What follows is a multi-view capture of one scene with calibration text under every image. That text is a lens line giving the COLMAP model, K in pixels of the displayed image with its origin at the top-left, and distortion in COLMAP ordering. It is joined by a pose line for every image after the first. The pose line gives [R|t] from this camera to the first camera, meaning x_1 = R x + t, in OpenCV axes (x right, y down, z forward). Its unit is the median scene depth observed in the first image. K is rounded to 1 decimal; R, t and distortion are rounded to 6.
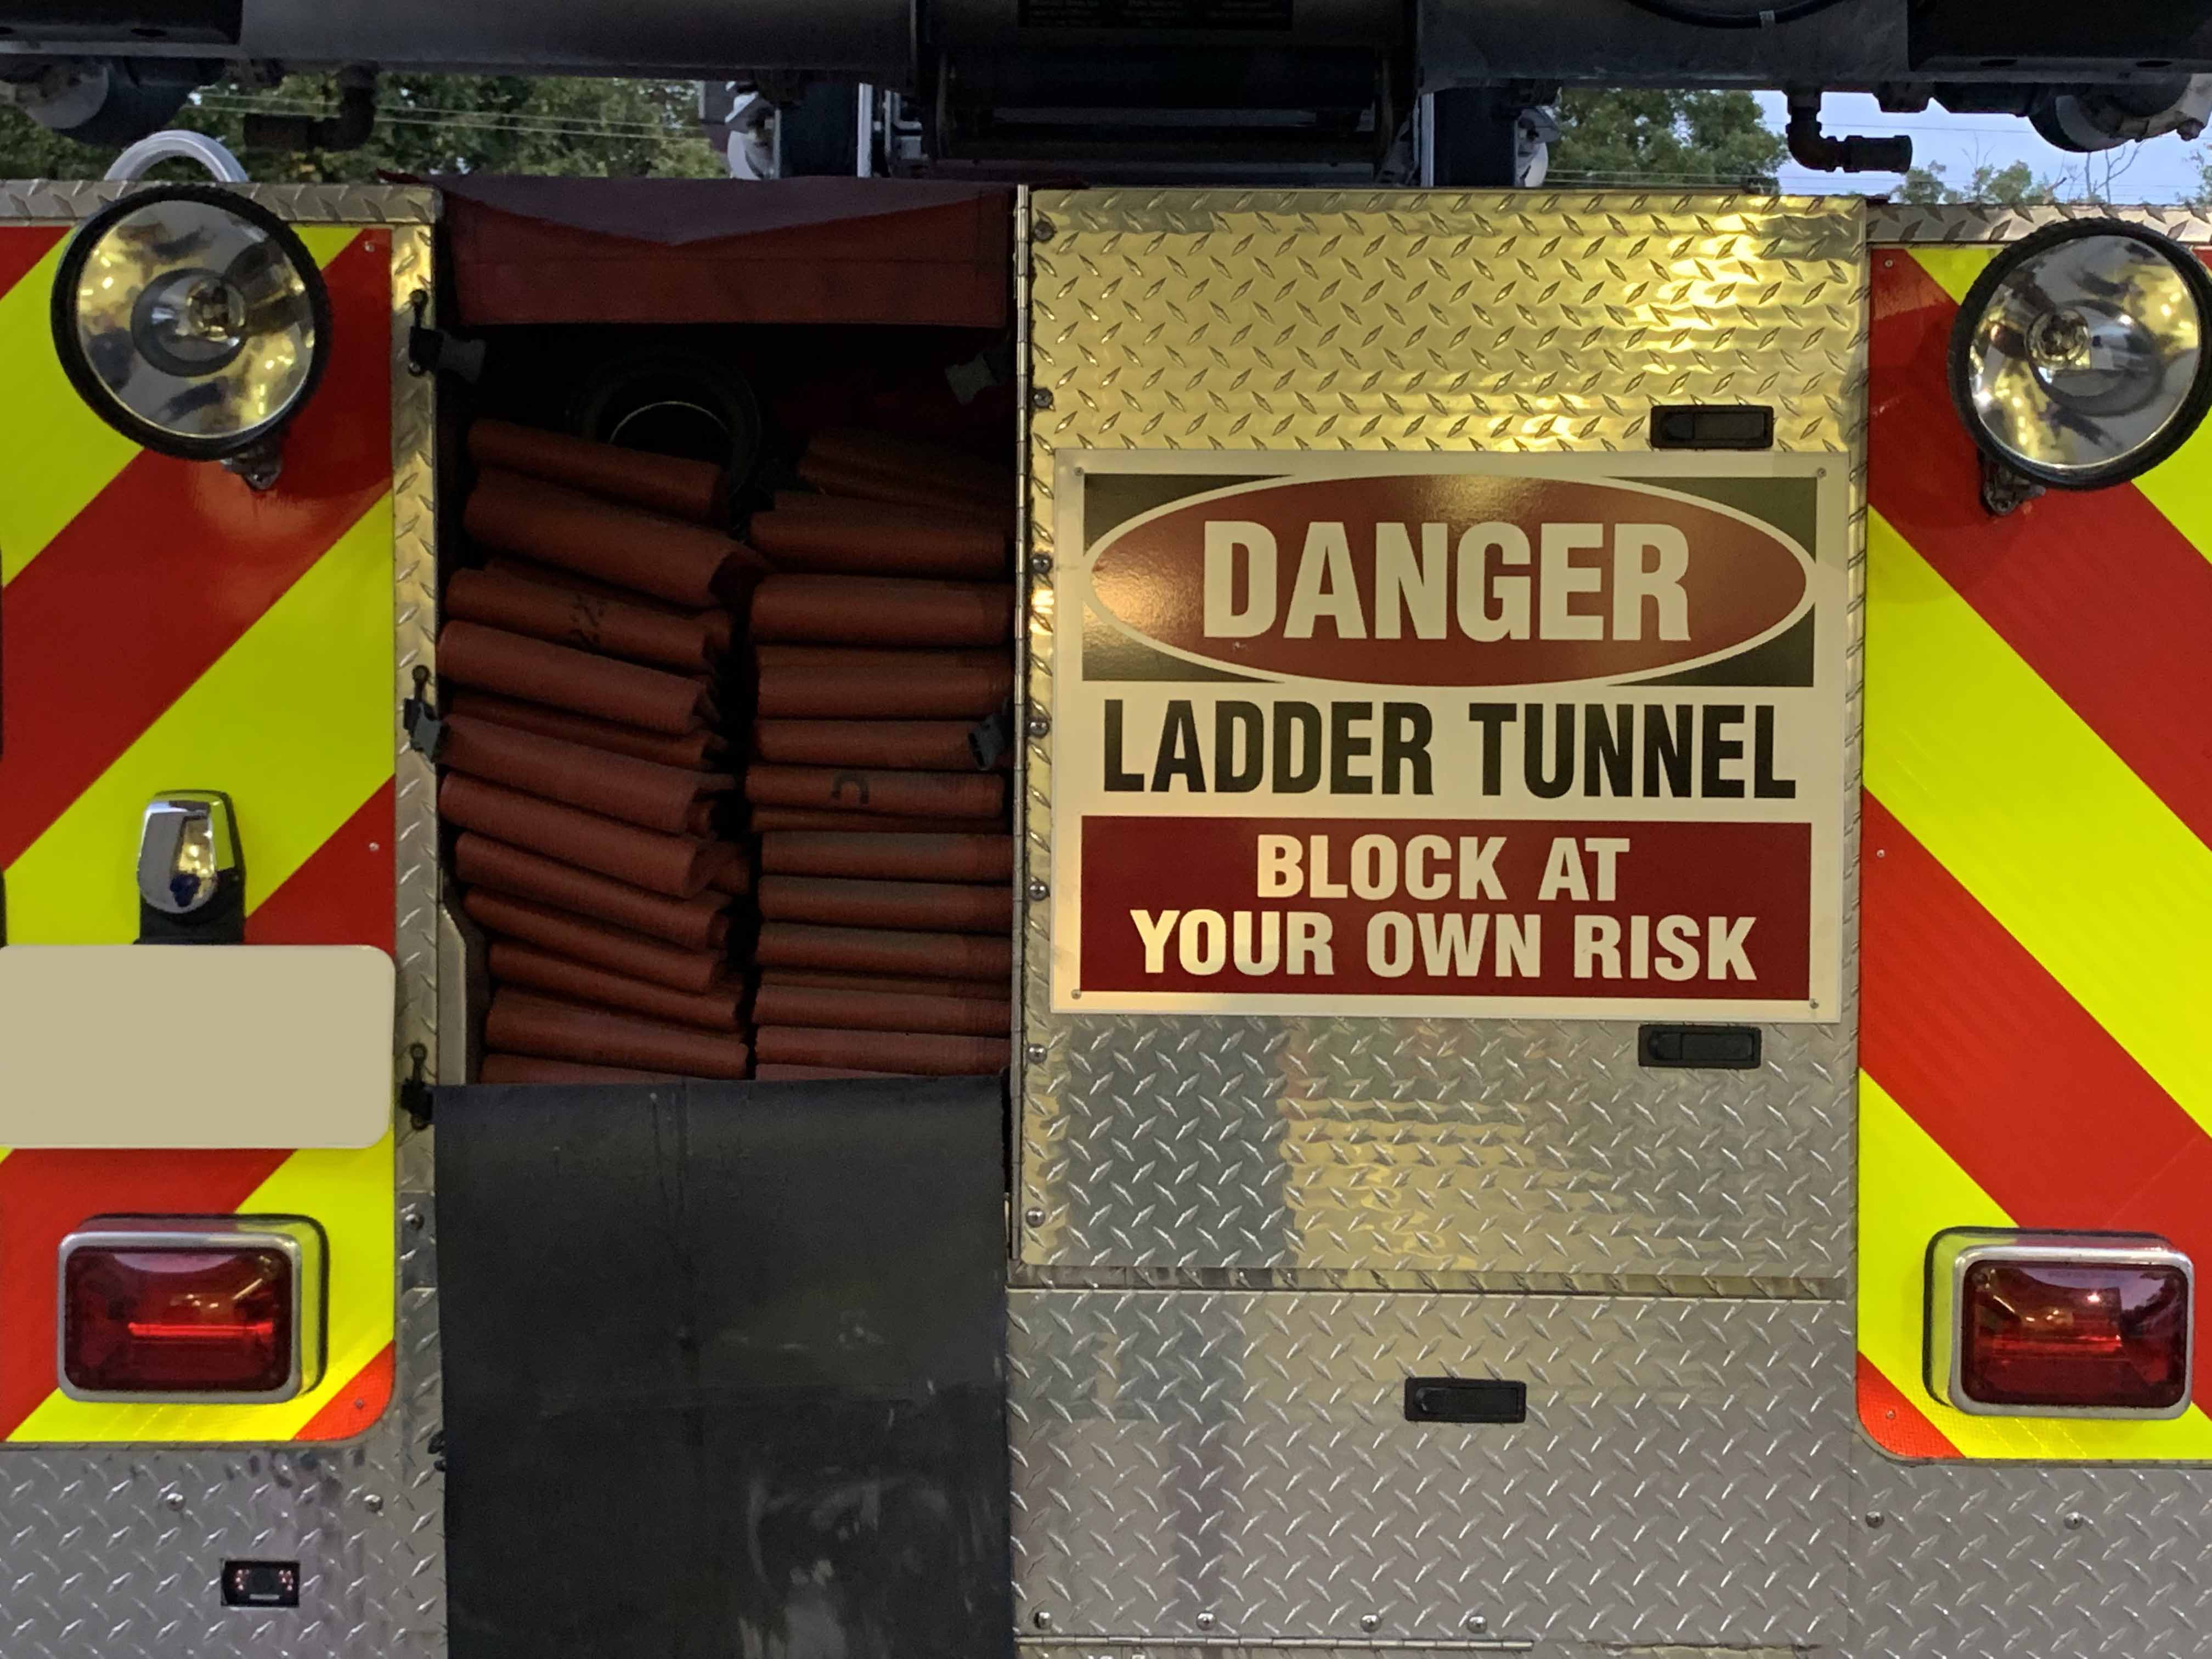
lens RADIAL K [[3034.6, 0, 1101.5], [0, 3034.6, 819.4], [0, 0, 1]] dist [0.062677, 0.000000]
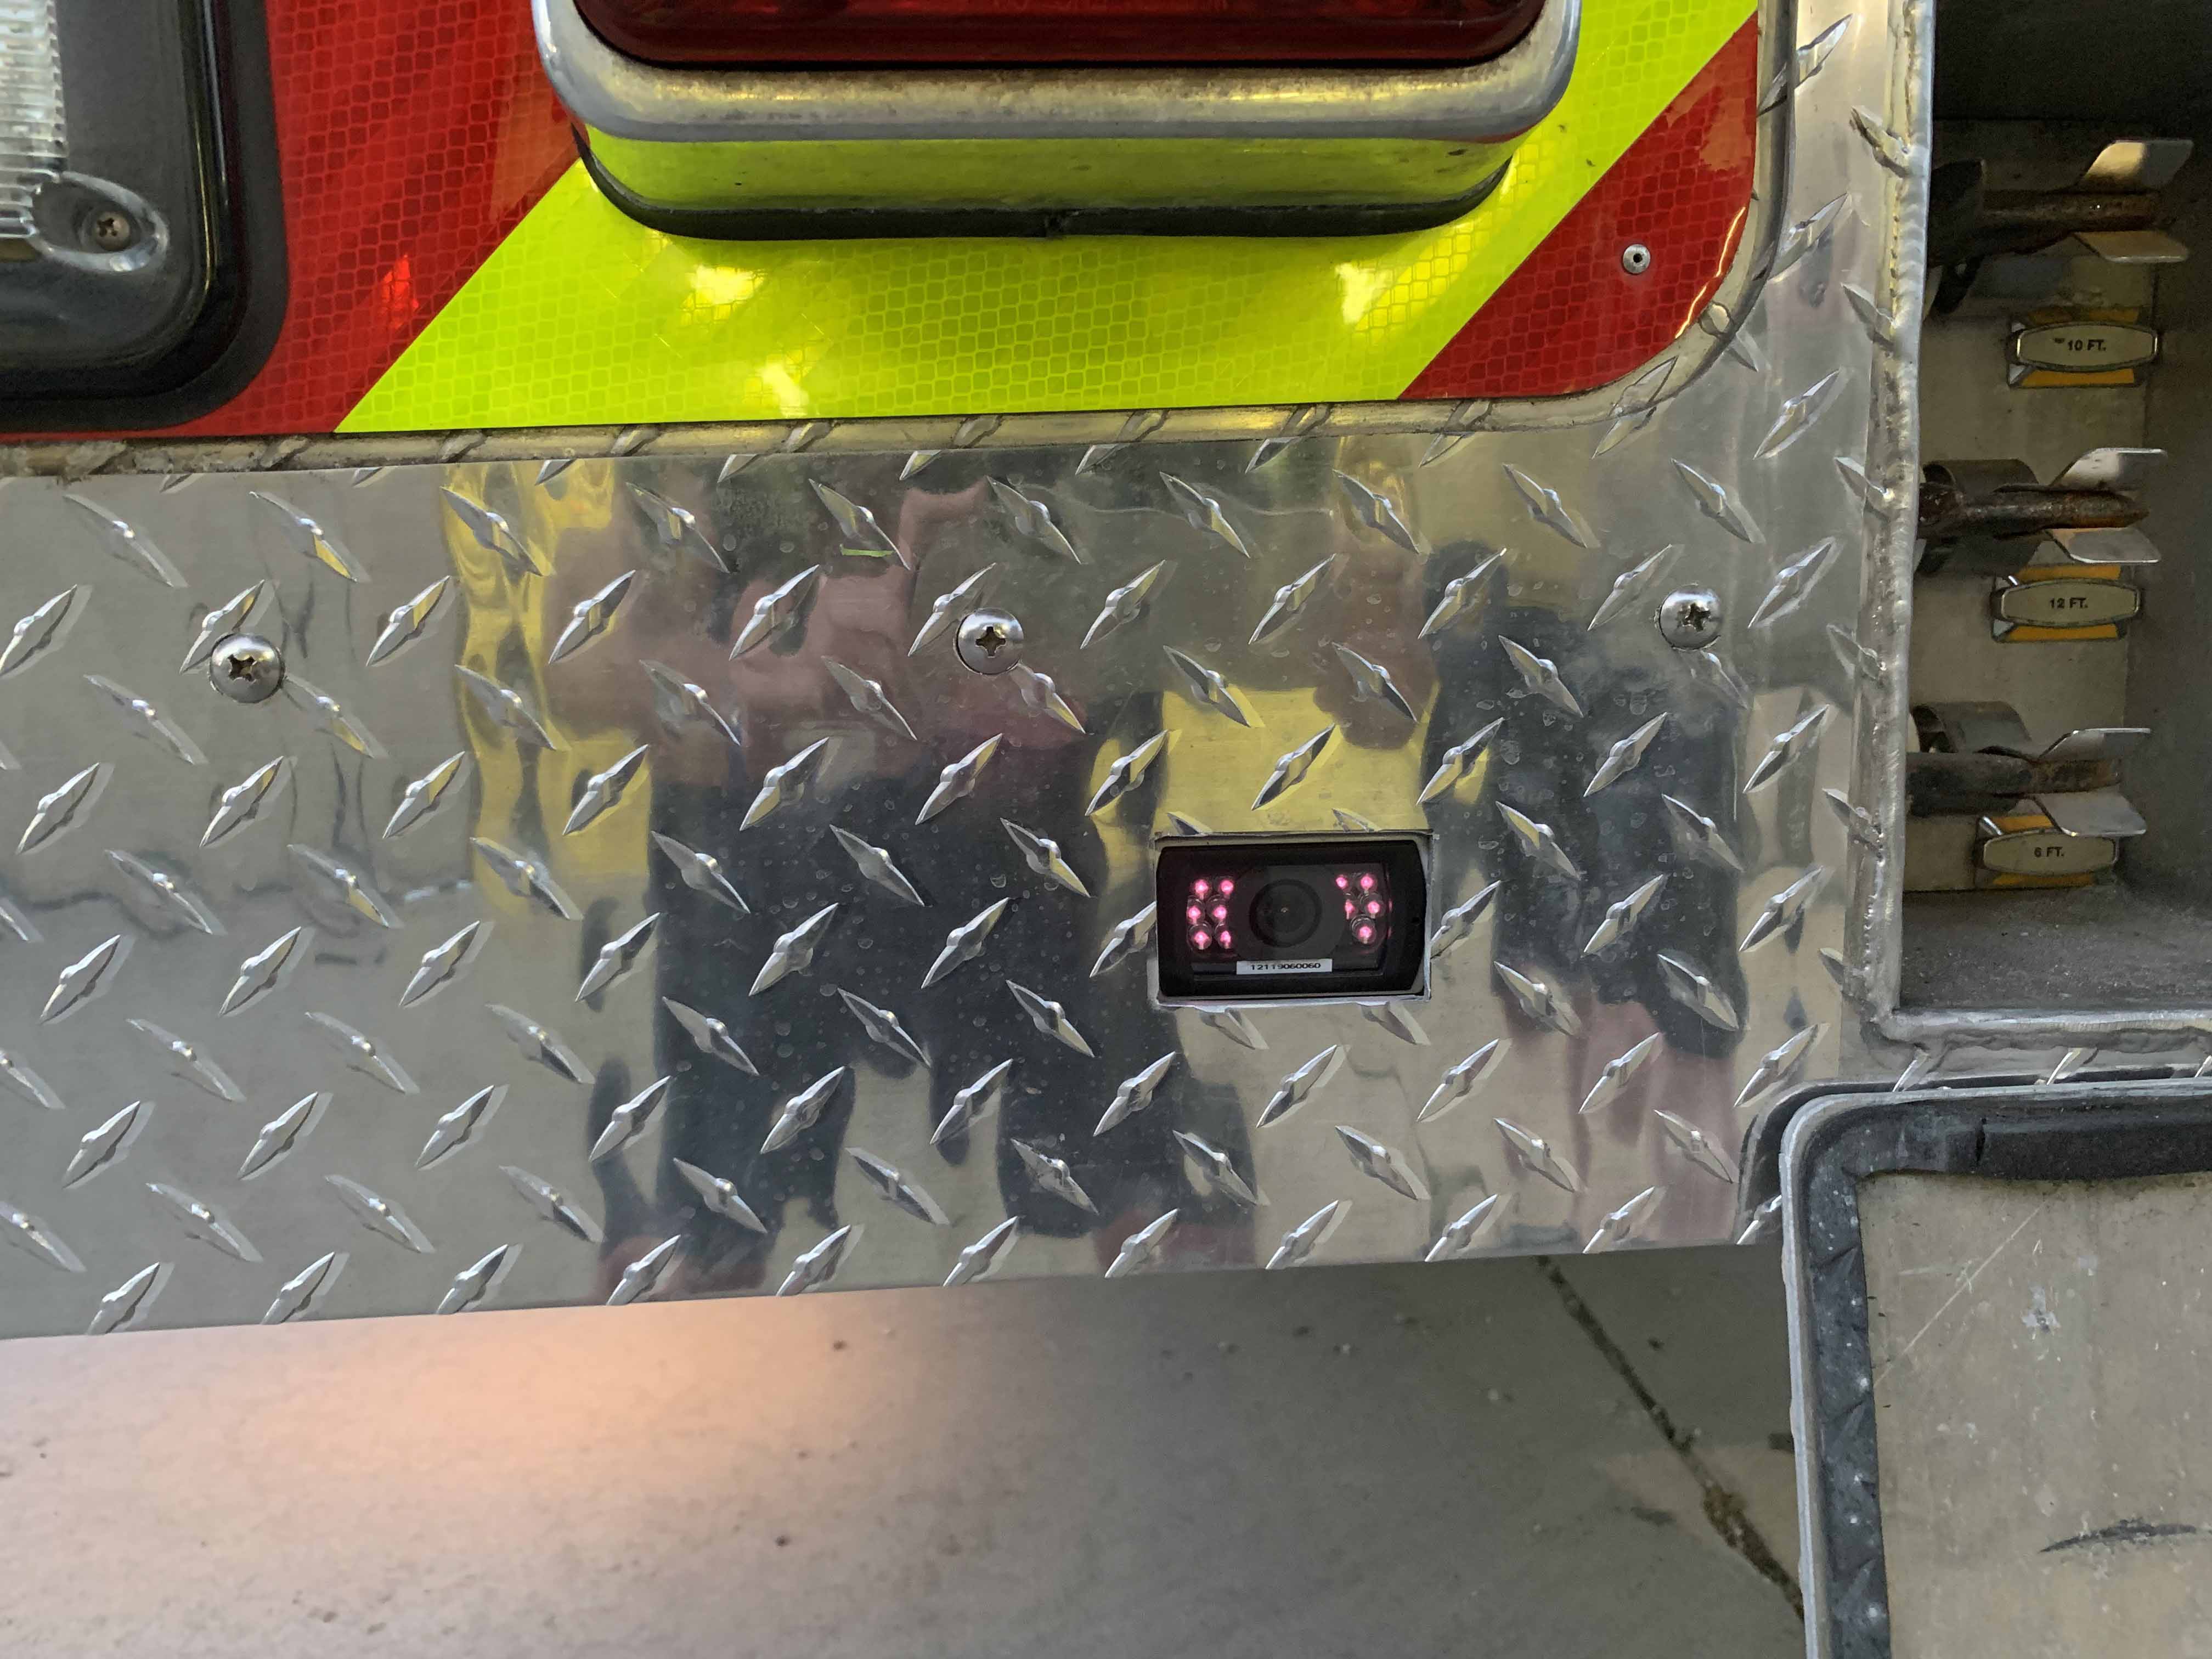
lens RADIAL K [[1714.7, 0, 1097.0], [0, 1714.7, 823.2], [0, 0, 1]] dist [0.034839, -0.003787]
pose [[0.998381, -0.042509, 0.037802, -0.301008], [0.037753, 0.992216, 0.118664, 0.222296], [-0.042552, -0.117045, 0.992215, 0.846424]]
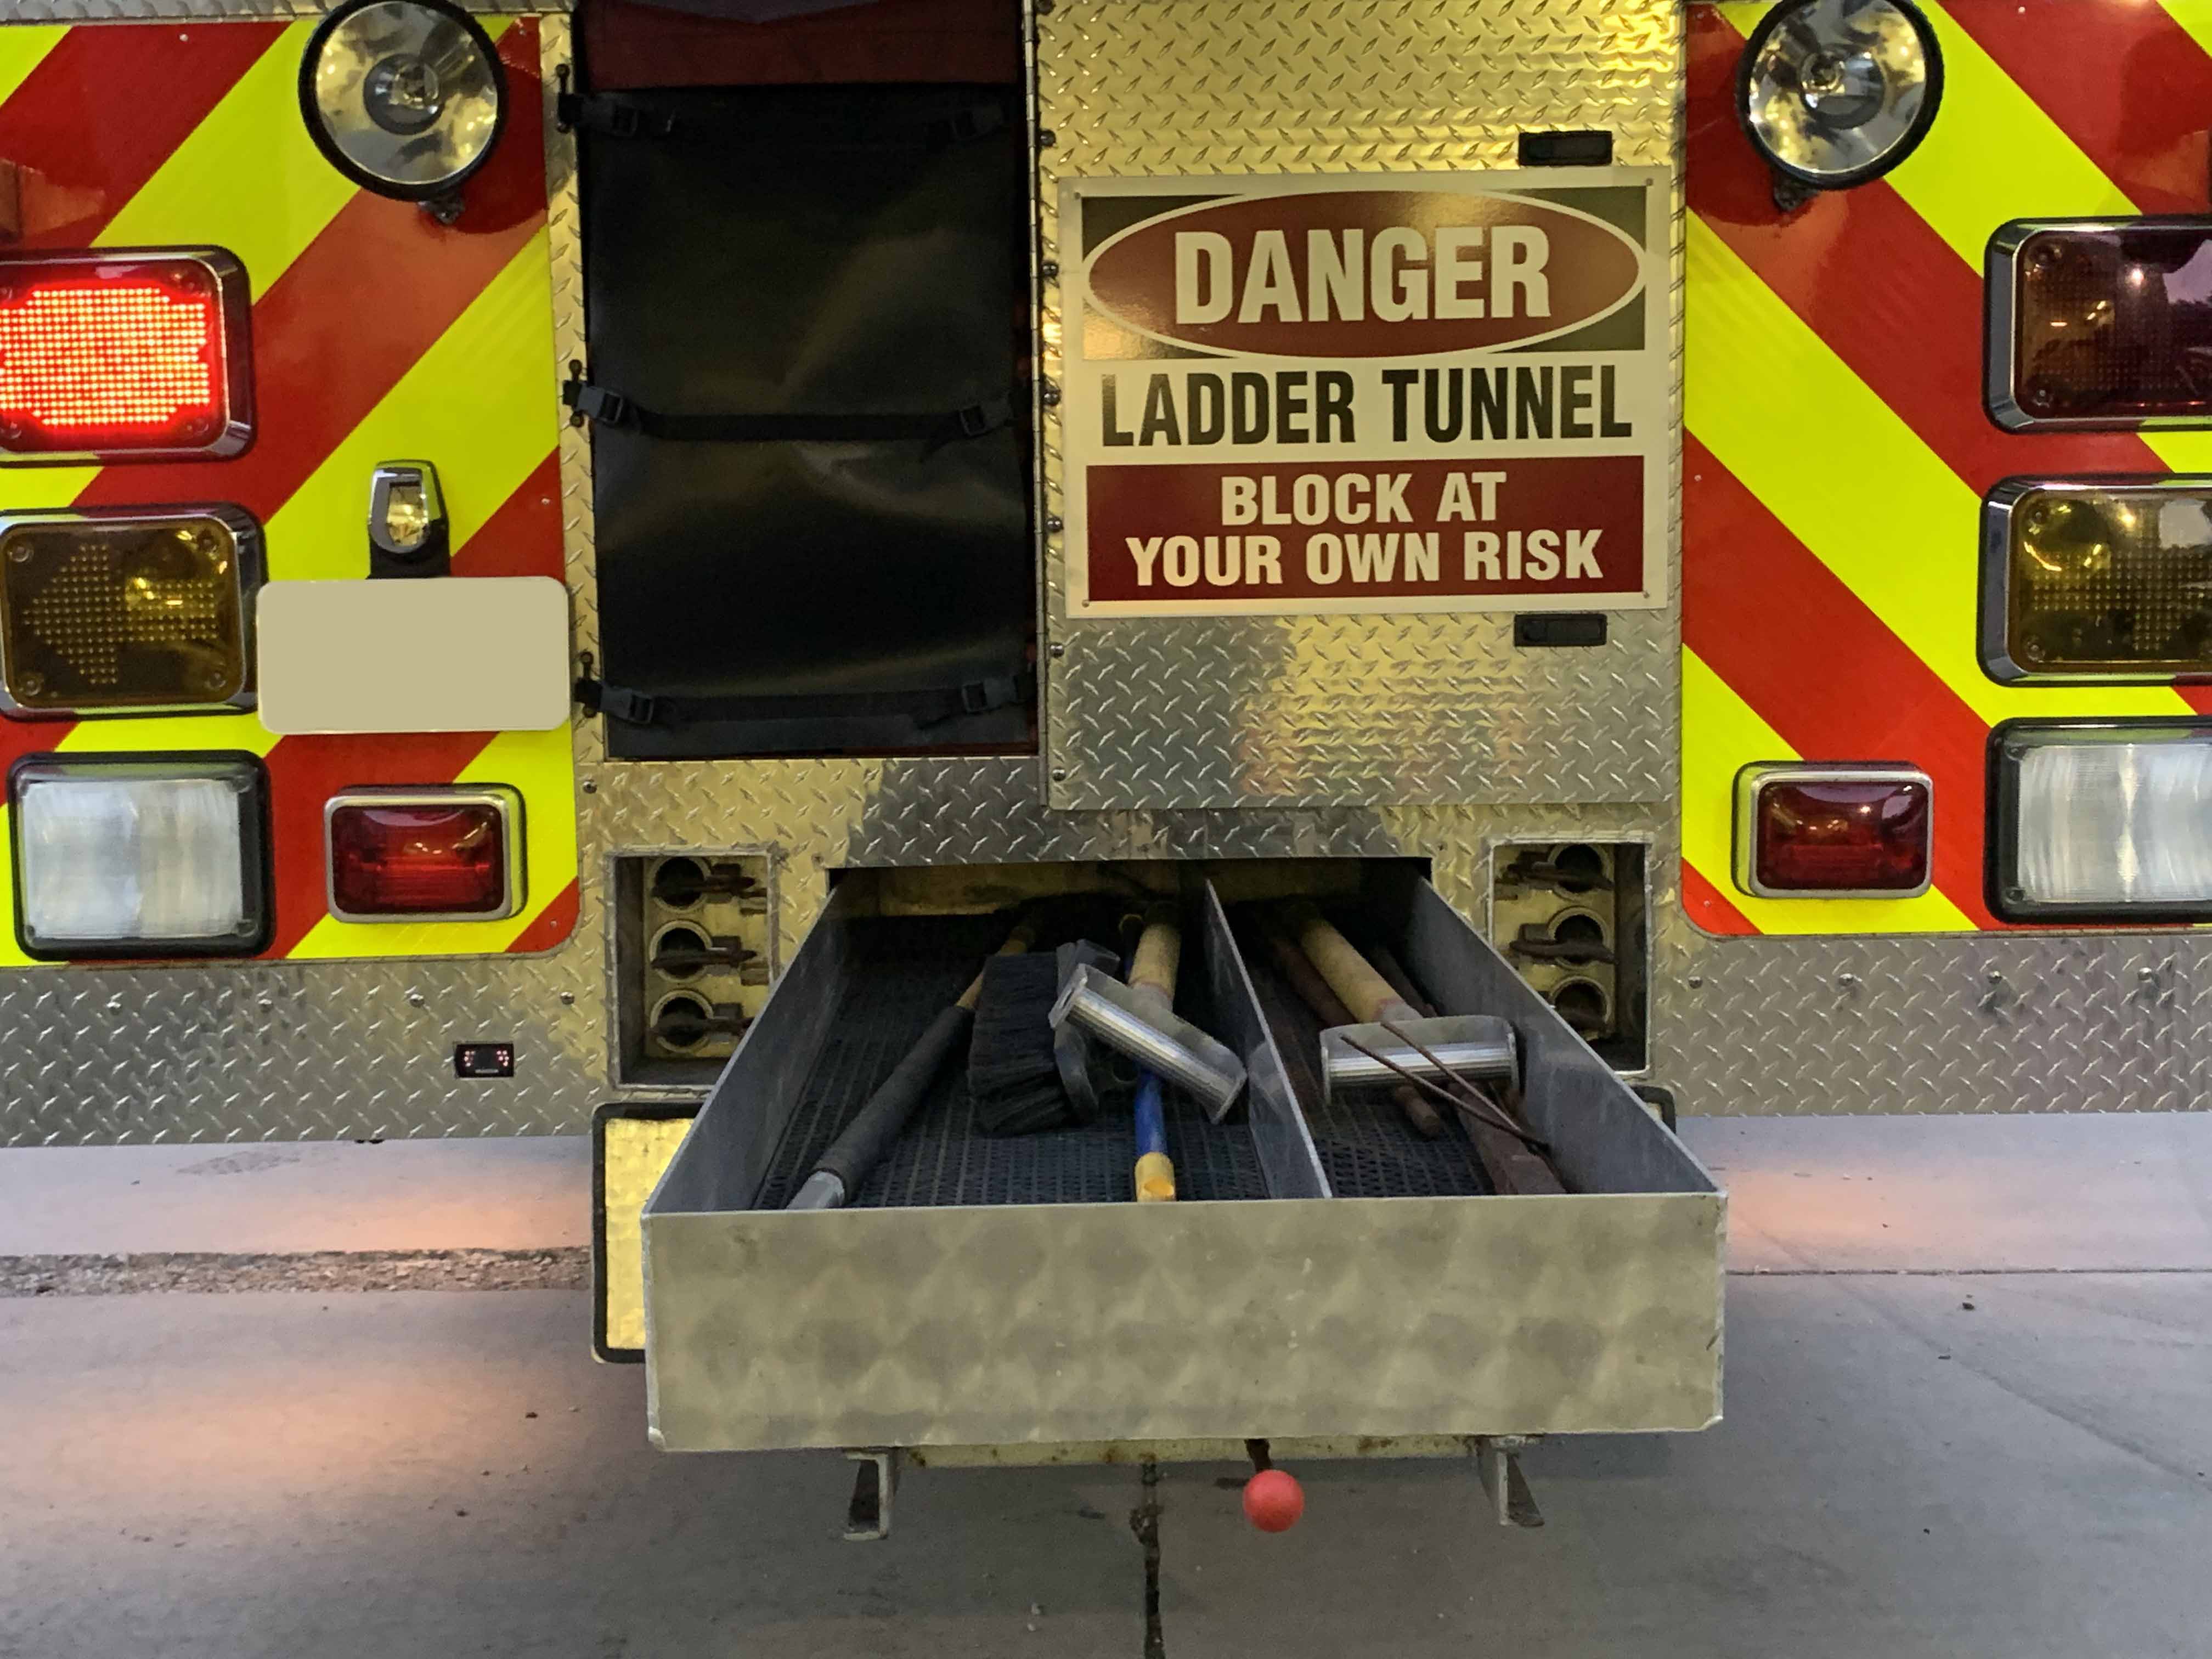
lens RADIAL K [[3034.6, 0, 1118.0], [0, 3034.6, 845.9], [0, 0, 1]] dist [0.062677, 0.000000]
pose [[0.999702, -0.024397, -0.000468, 0.003808], [0.024337, 0.995467, 0.091943, 0.042031], [-0.001777, -0.091927, 0.995764, -0.313421]]
